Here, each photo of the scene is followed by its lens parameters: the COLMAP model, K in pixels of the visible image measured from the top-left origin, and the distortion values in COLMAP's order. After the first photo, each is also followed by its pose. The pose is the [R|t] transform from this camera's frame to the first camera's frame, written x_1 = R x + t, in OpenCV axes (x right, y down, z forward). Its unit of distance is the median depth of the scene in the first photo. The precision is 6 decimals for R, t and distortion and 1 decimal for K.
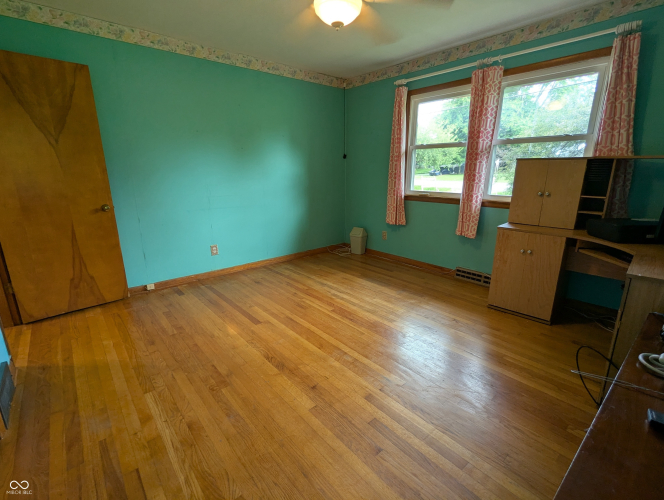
lens RADIAL K [[317.8, 0, 327.5], [0, 317.8, 251.5], [0, 0, 1]] dist [0.005612, -0.000546]
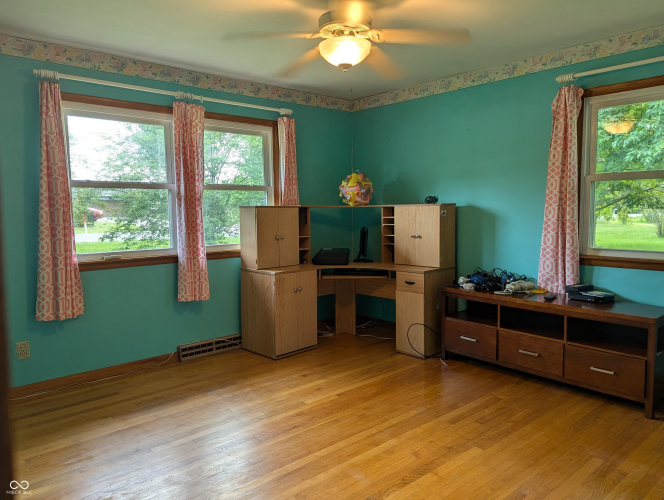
lens RADIAL K [[493.0, 0, 328.3], [0, 493.0, 245.3], [0, 0, 1]] dist [0.032922, -0.005213]
pose [[-0.024812, -0.070403, 0.997210, -0.838811], [0.268779, 0.960318, 0.074486, -0.195120], [-0.962882, 0.269877, -0.004905, 0.711490]]
